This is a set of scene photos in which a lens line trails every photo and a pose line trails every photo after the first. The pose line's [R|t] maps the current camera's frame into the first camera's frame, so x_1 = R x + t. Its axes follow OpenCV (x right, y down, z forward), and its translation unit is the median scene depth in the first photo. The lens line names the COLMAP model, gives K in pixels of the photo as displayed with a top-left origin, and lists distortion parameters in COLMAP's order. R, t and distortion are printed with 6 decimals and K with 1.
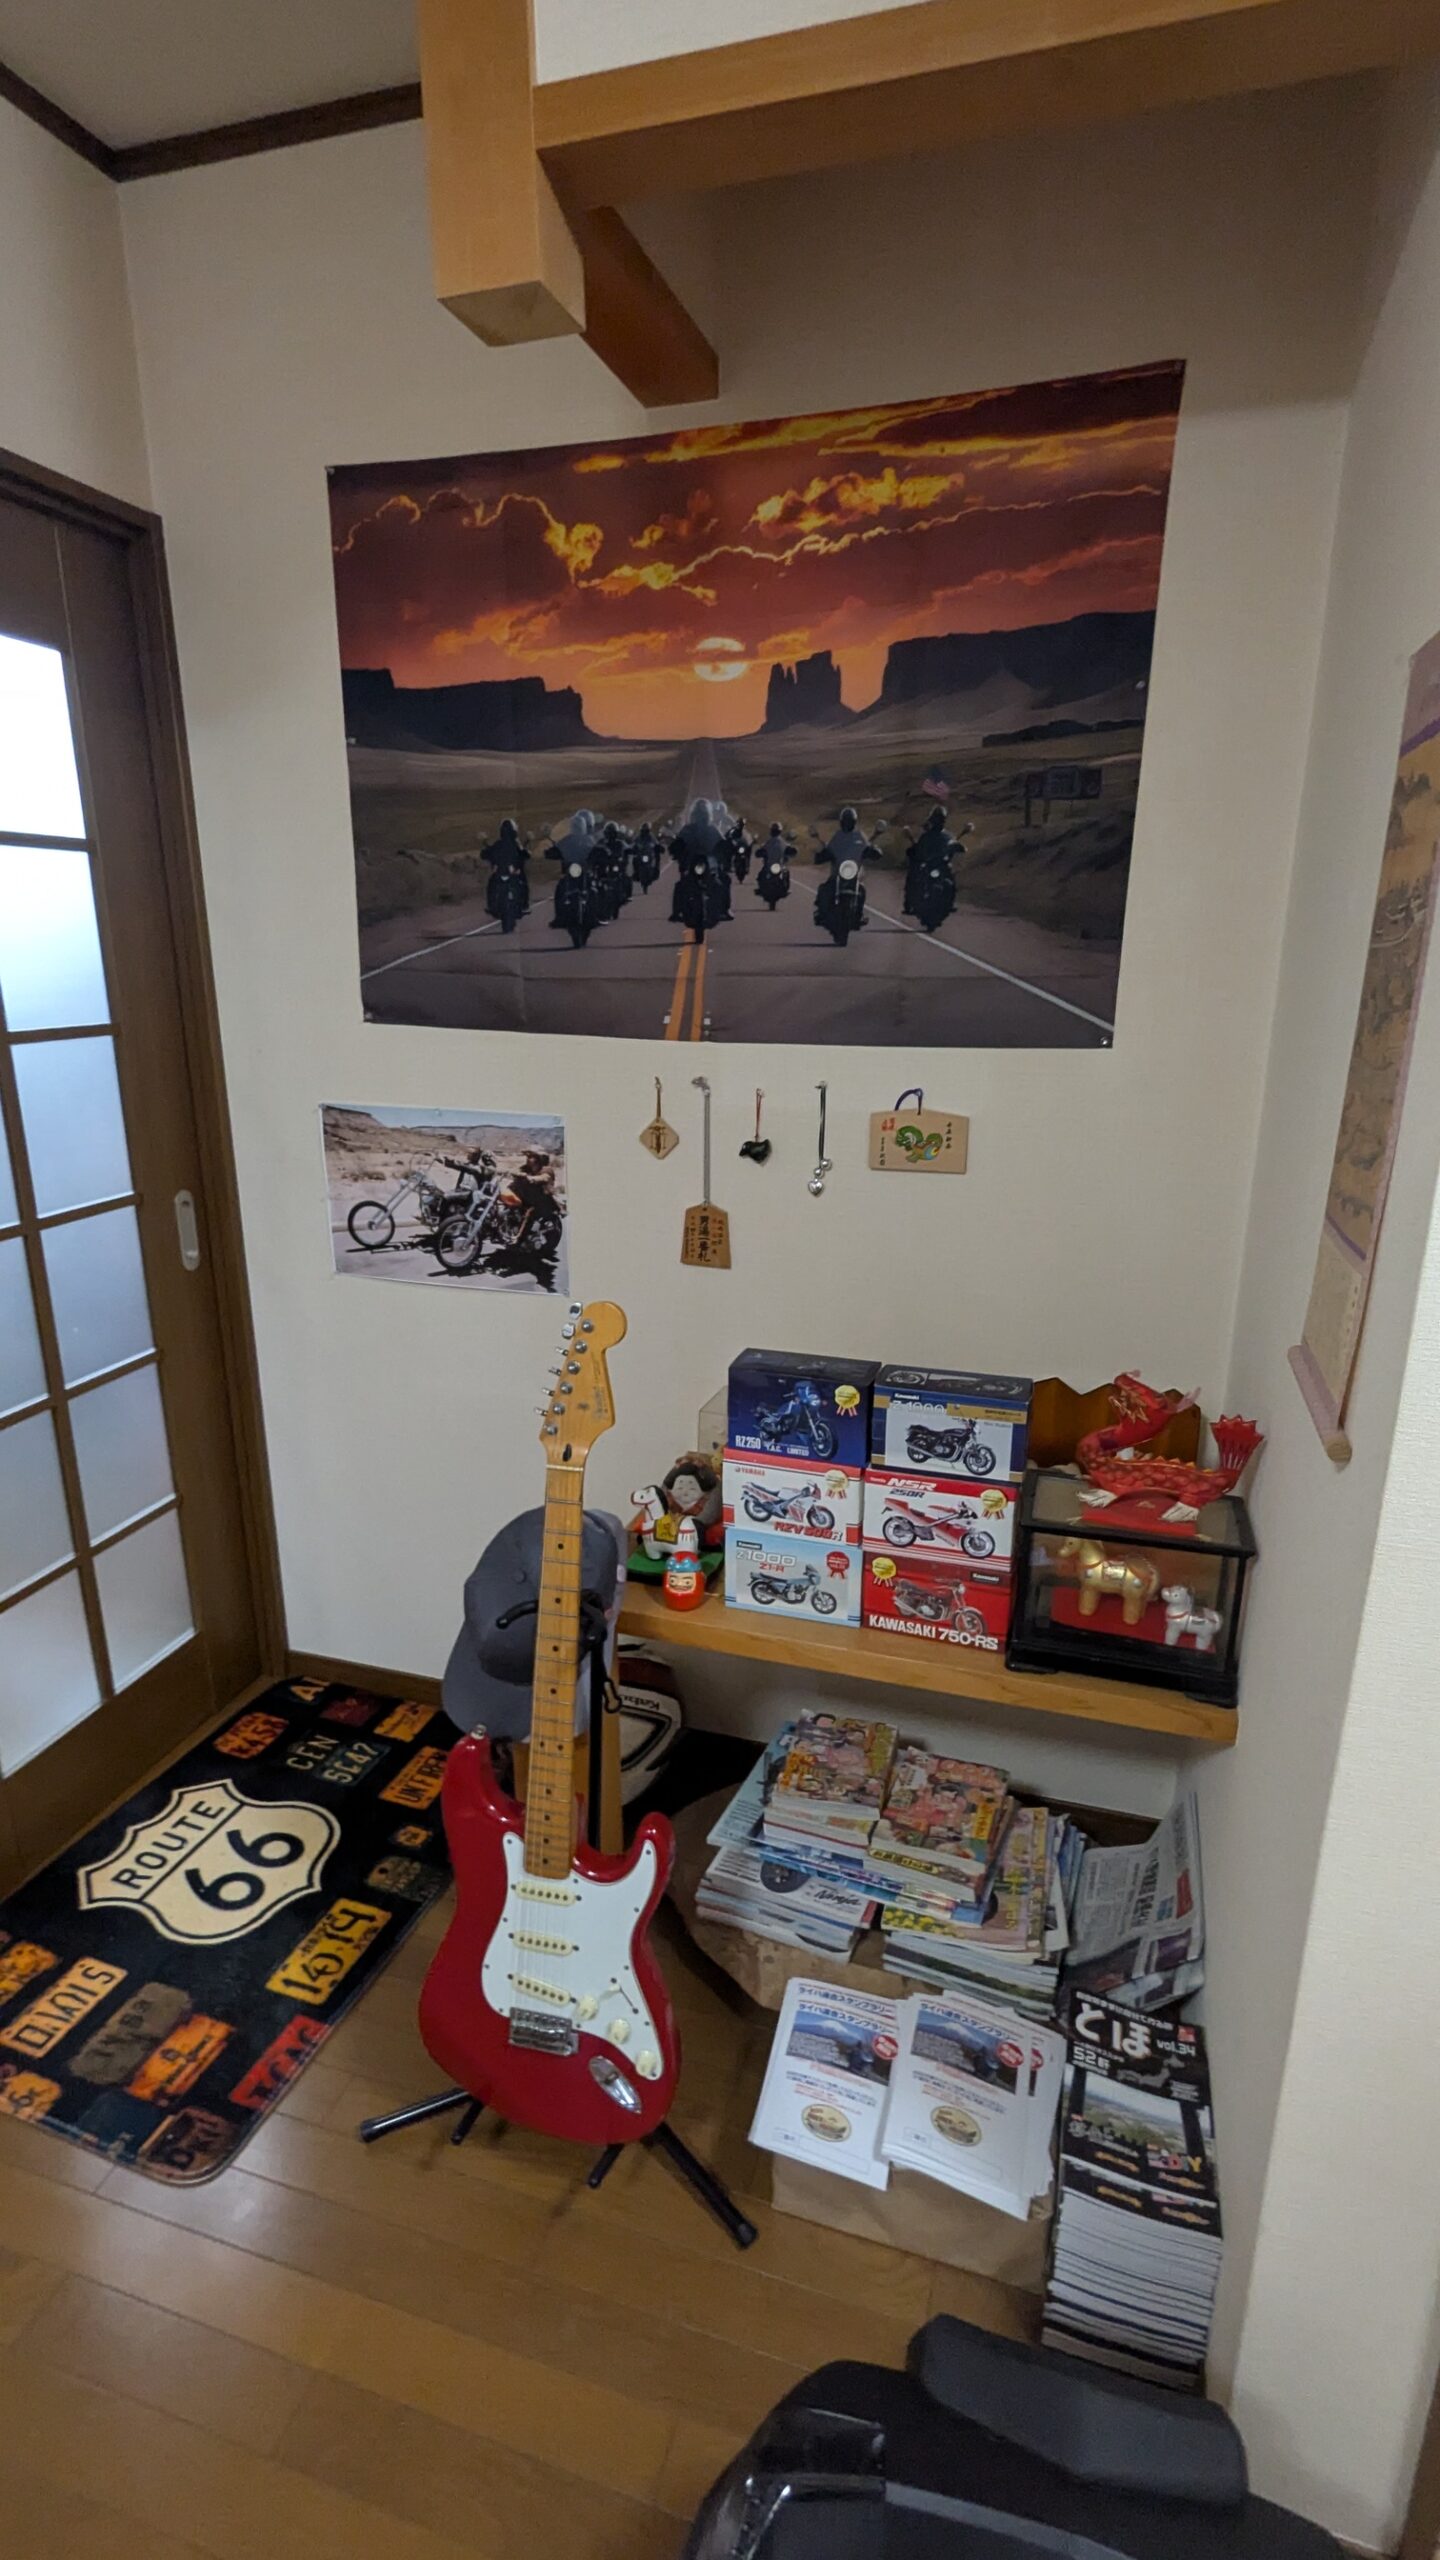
lens RADIAL K [[1221.8, 0, 718.6], [0, 1221.8, 1284.8], [0, 0, 1]] dist [0.001070, 0.000041]
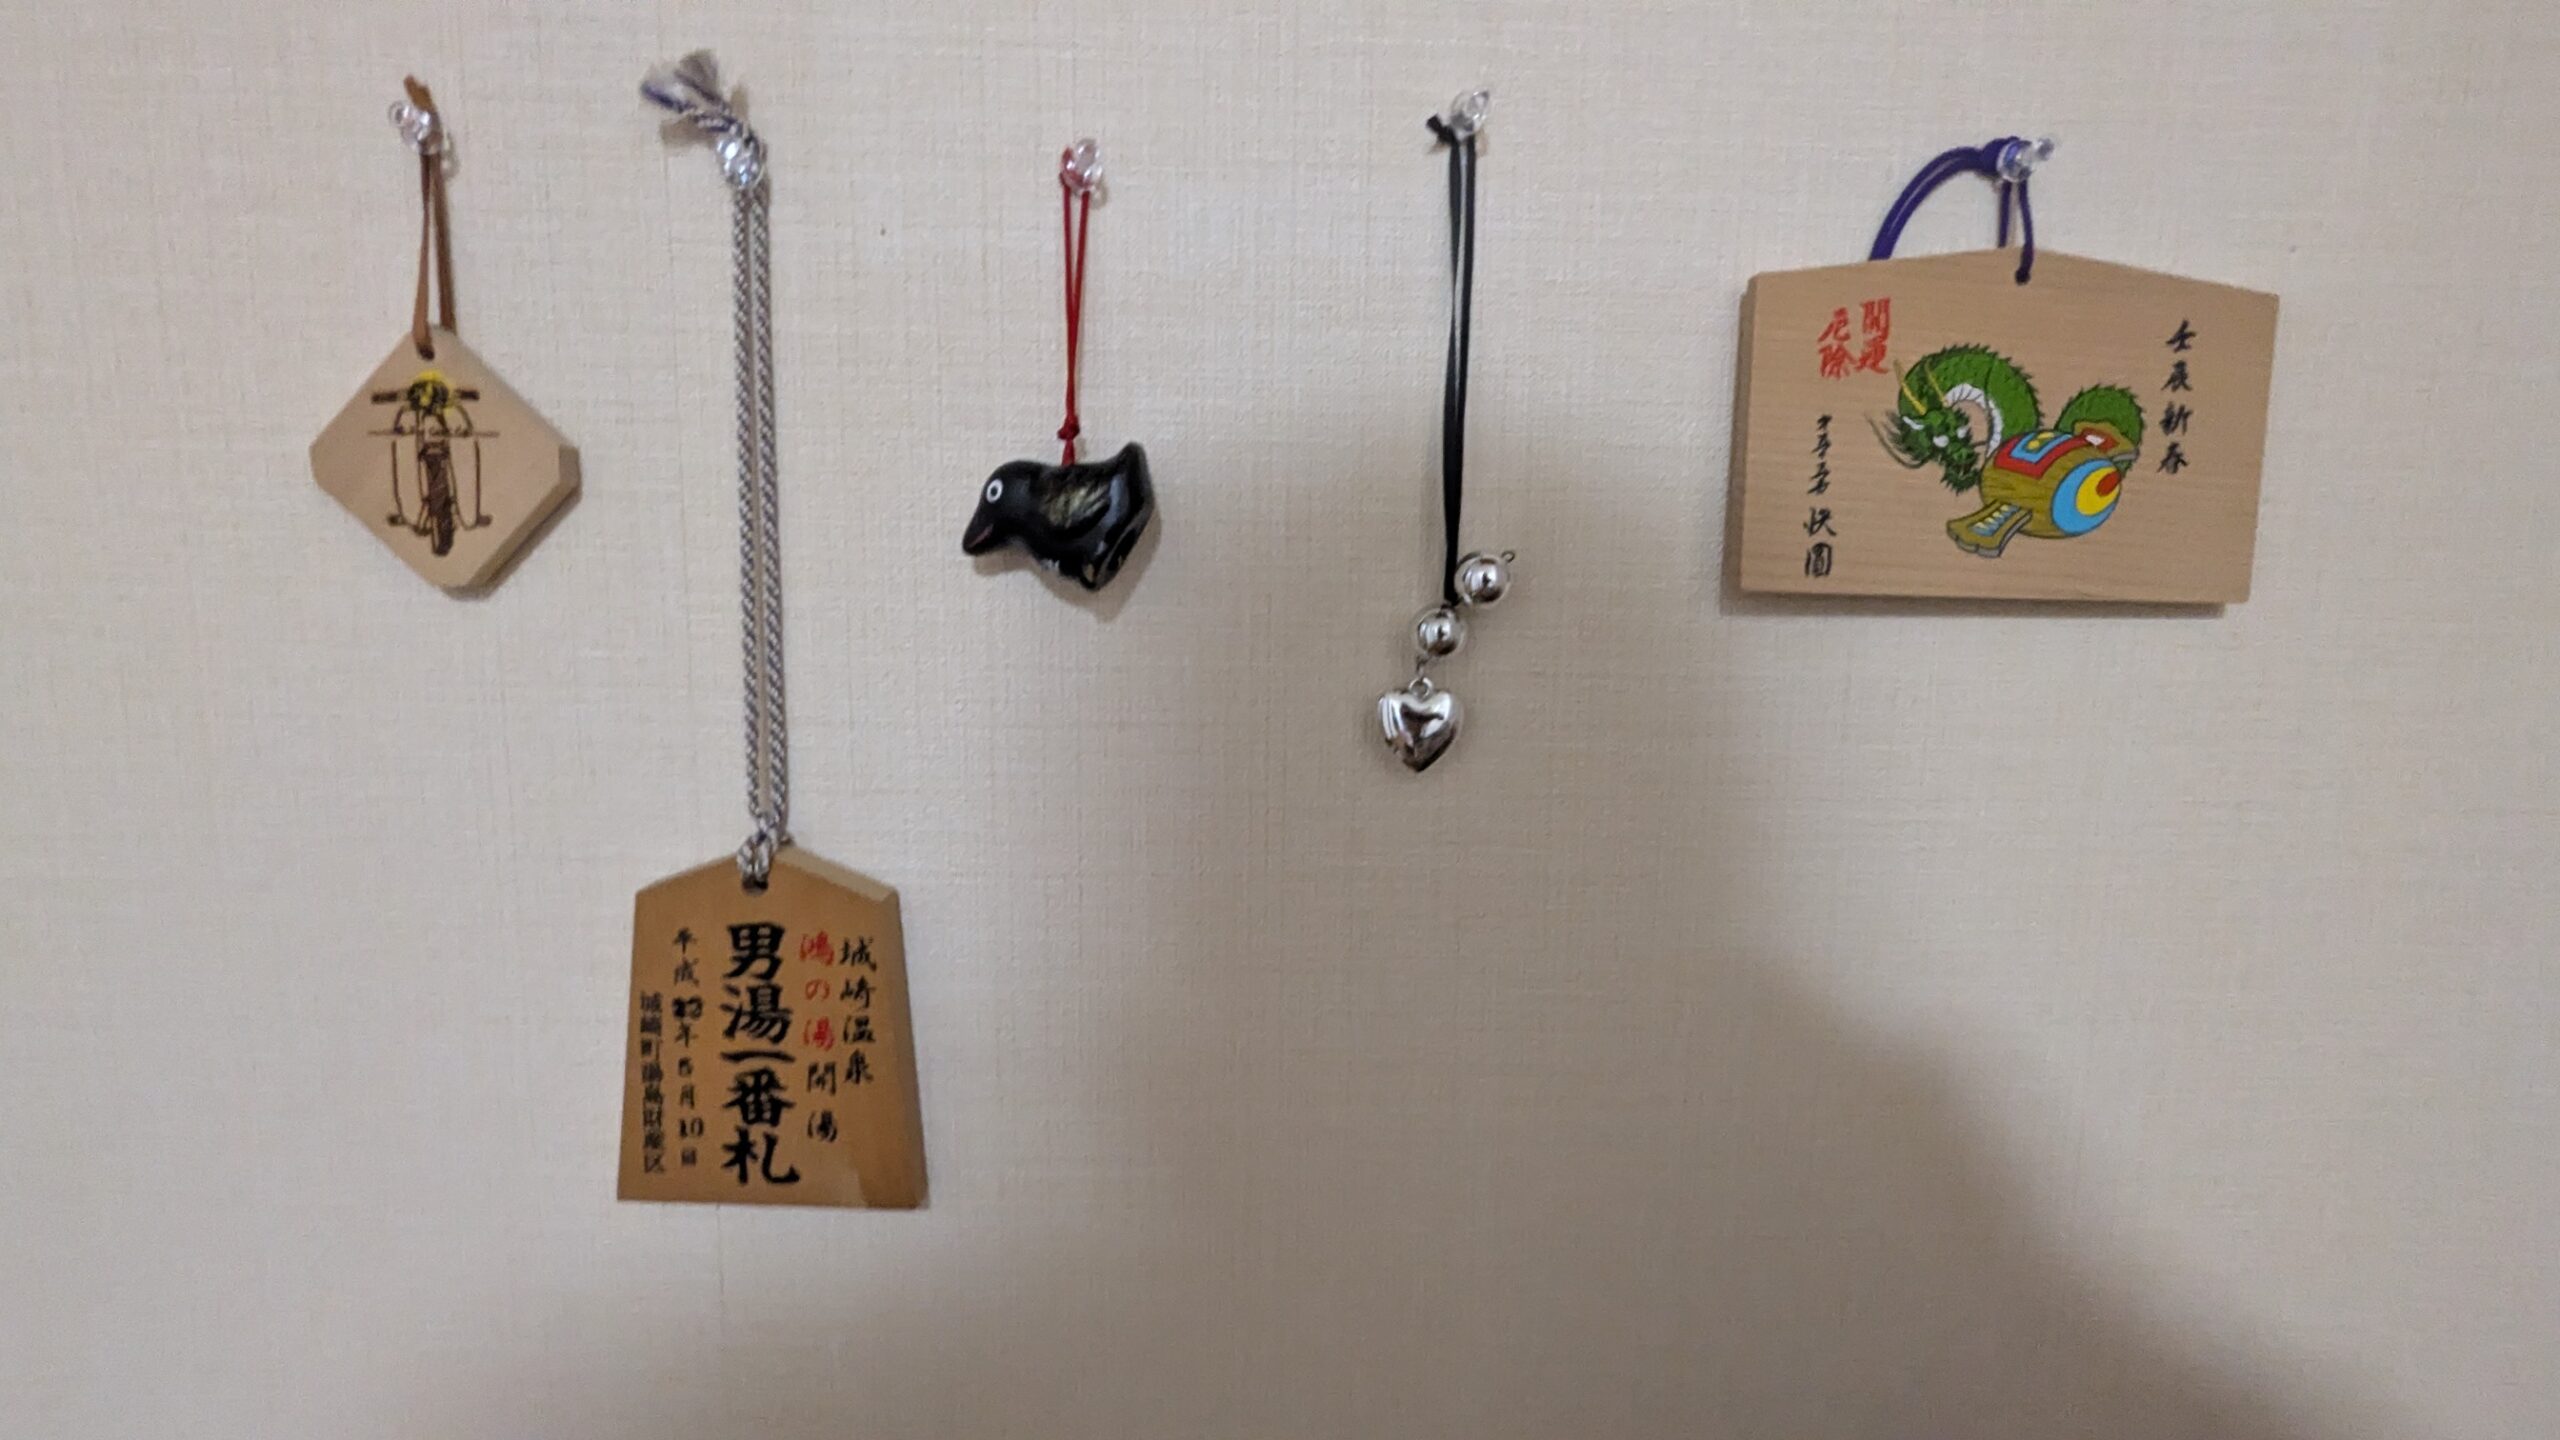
lens RADIAL K [[1221.8, 0, 1281.5], [0, 1221.8, 717.9], [0, 0, 1]] dist [0.001070, 0.000041]
pose [[0.947504, -0.027247, 0.318582, 0.004227], [0.072281, 0.988823, -0.130404, -0.058118], [-0.311468, 0.146586, 0.938882, 0.831268]]
